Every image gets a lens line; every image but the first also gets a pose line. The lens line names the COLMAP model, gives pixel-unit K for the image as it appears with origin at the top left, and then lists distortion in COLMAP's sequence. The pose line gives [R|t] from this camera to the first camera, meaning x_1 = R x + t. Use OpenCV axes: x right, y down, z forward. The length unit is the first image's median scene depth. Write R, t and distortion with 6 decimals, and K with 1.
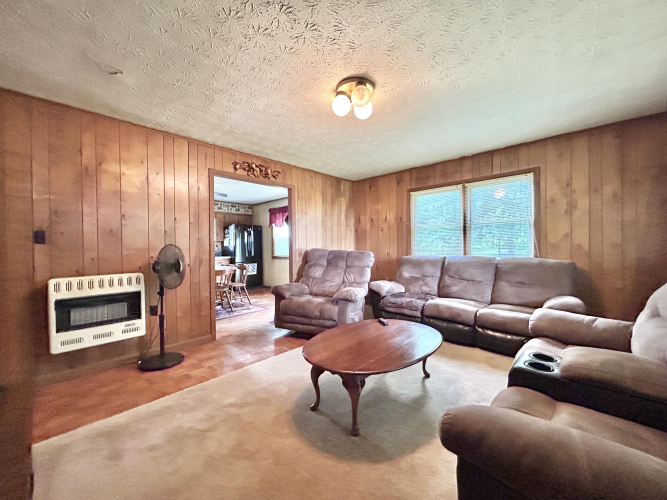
lens RADIAL K [[272.2, 0, 334.0], [0, 272.2, 247.3], [0, 0, 1]] dist [0.001401, 0.000417]
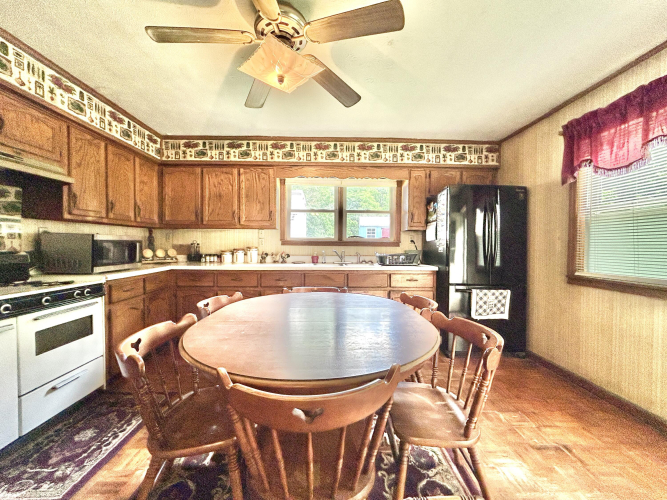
lens RADIAL K [[272.2, 0, 329.0], [0, 272.2, 248.6], [0, 0, 1]] dist [0.001401, 0.000417]
pose [[0.692238, 0.029195, -0.721078, -0.189800], [-0.020981, 0.999573, 0.020329, 0.001291], [0.721364, 0.001057, 0.692555, 0.569767]]
